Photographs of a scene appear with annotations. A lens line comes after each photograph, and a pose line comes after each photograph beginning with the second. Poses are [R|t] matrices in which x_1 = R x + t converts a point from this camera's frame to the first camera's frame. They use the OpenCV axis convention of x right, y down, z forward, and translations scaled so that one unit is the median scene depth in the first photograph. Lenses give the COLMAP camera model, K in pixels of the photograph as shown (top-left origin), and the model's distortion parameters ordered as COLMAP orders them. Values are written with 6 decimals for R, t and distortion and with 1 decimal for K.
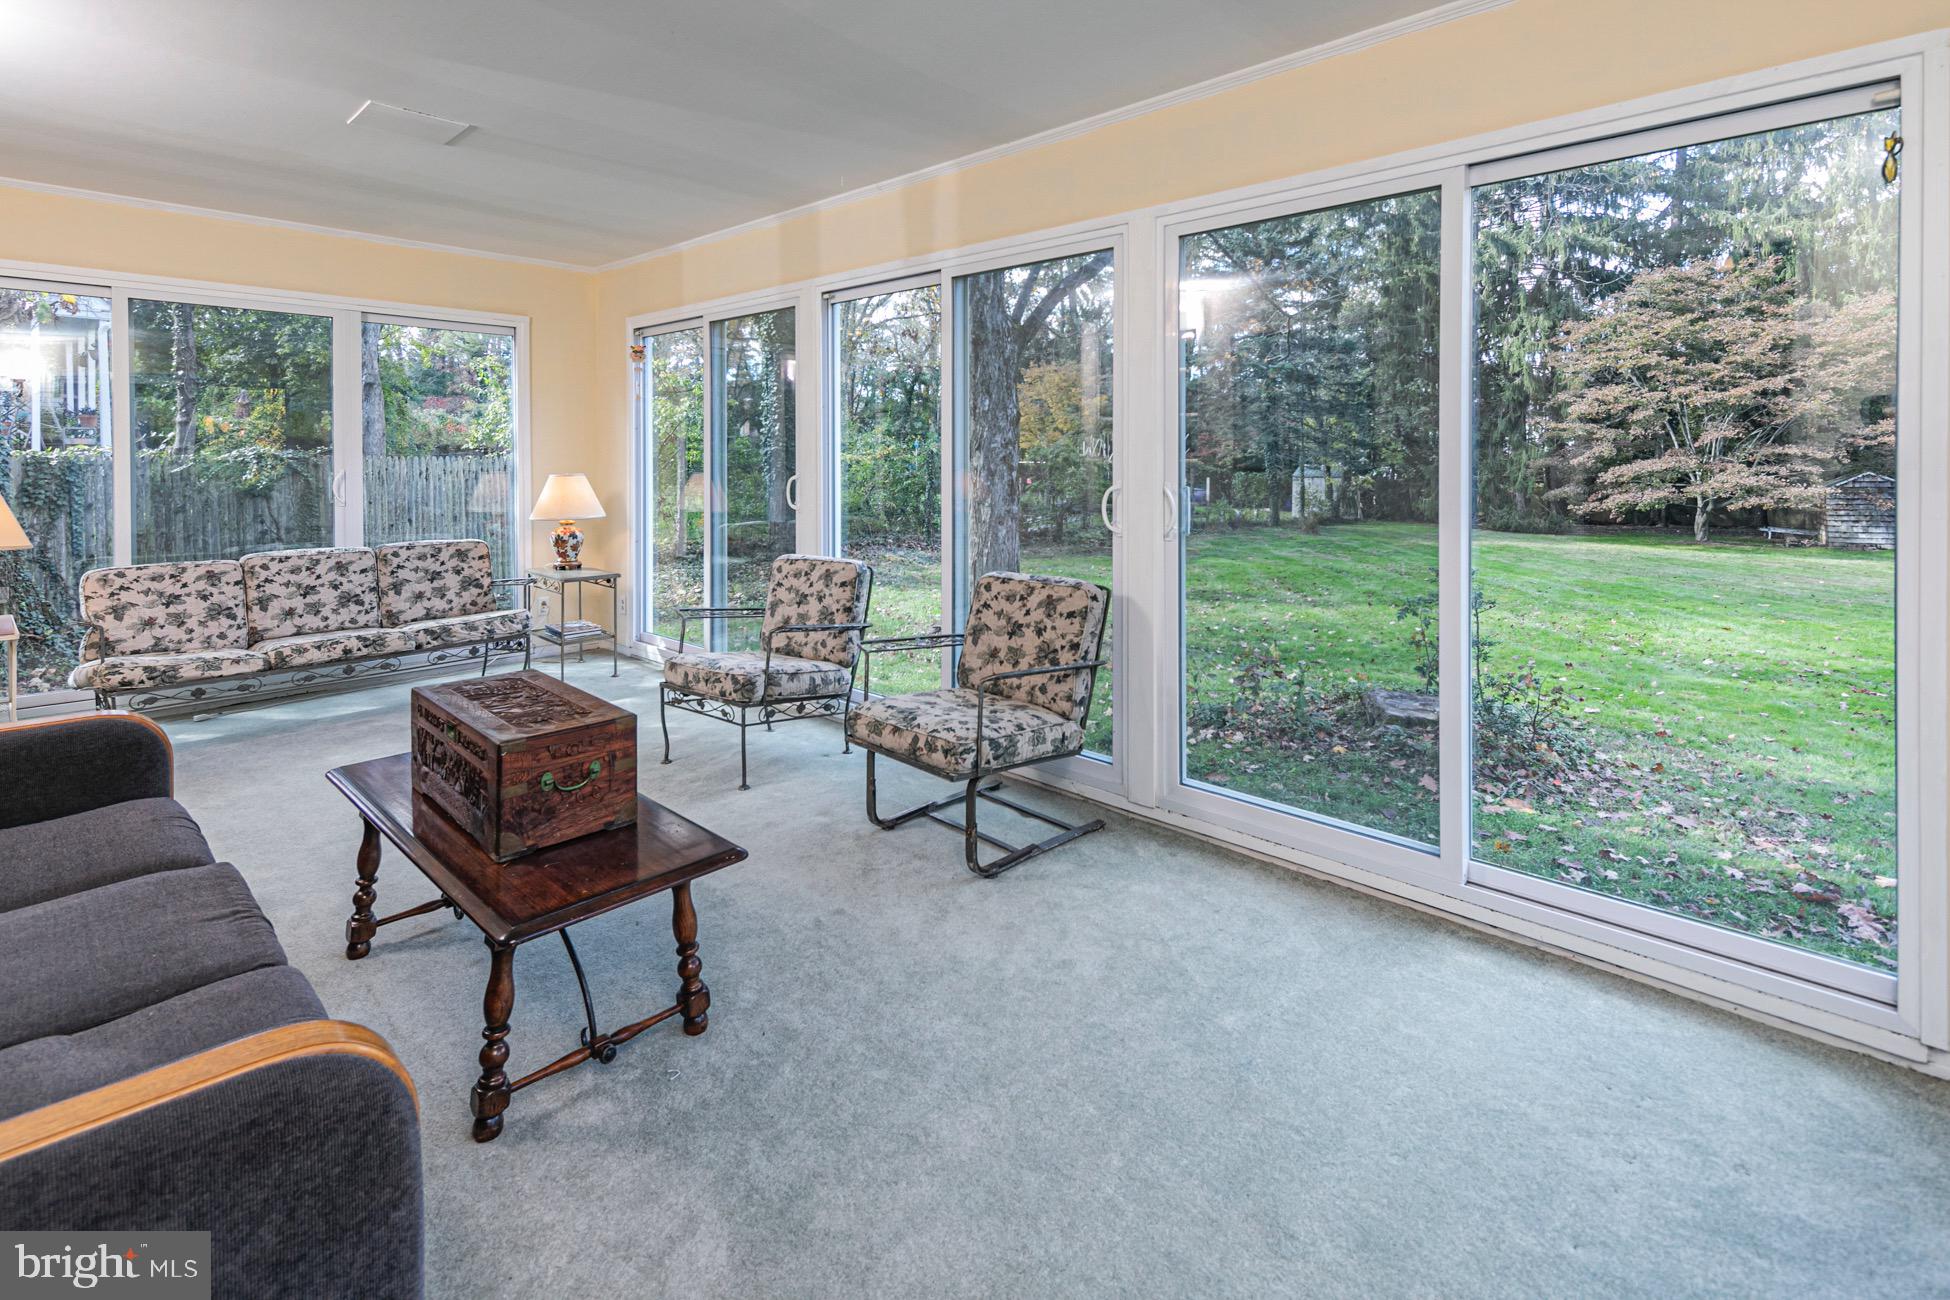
lens RADIAL K [[942.6, 0, 978.9], [0, 942.6, 479.6], [0, 0, 1]] dist [0.020593, -0.006153]
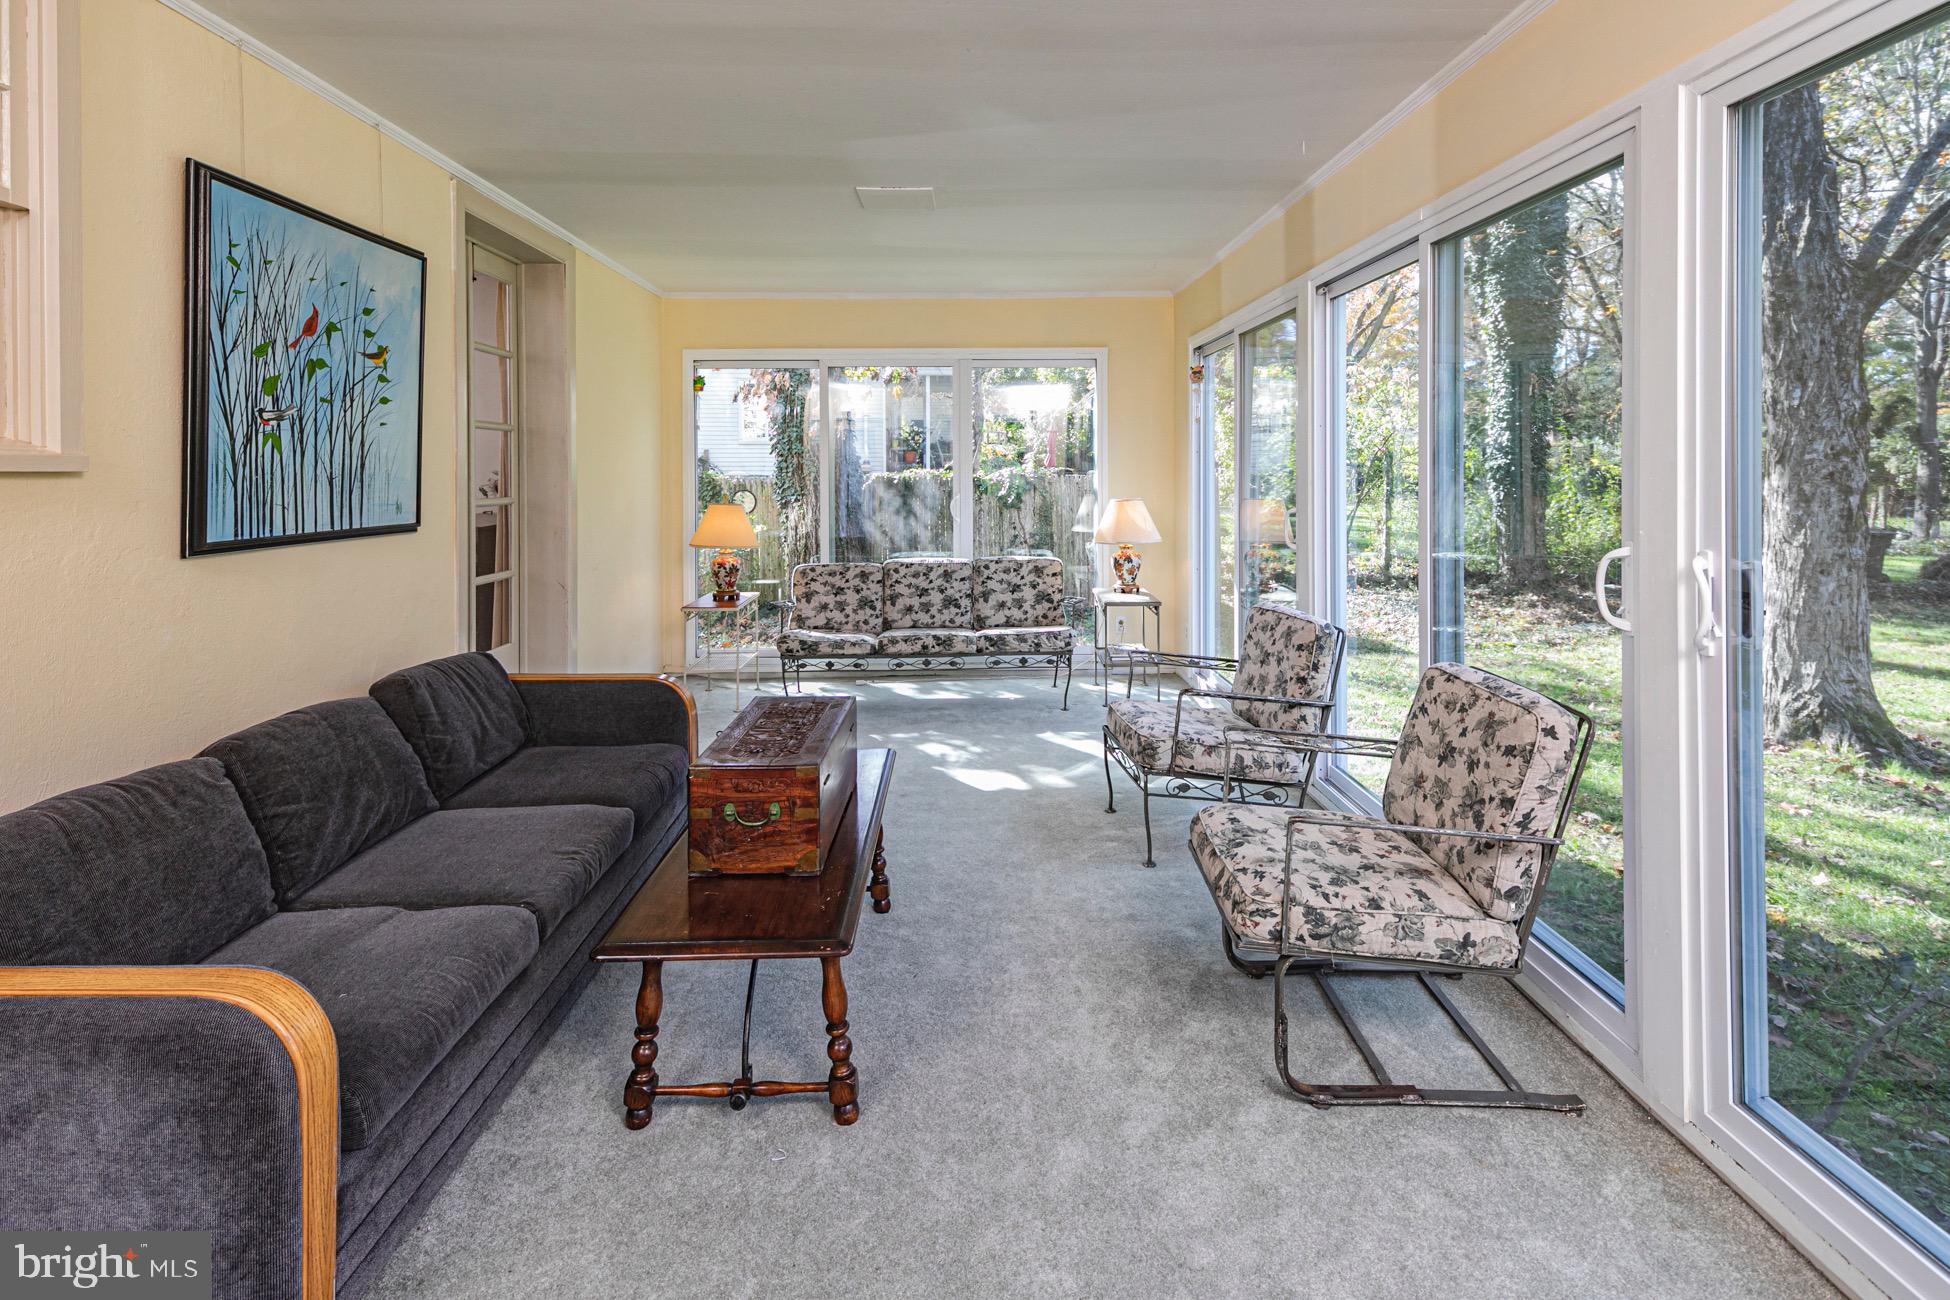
lens RADIAL K [[942.6, 0, 978.9], [0, 942.6, 479.6], [0, 0, 1]] dist [0.020593, -0.006153]
pose [[0.682075, 0.003043, -0.731276, 0.256272], [-0.009418, 0.999945, -0.004624, -0.026140], [0.731222, 0.010041, 0.682066, 0.241126]]
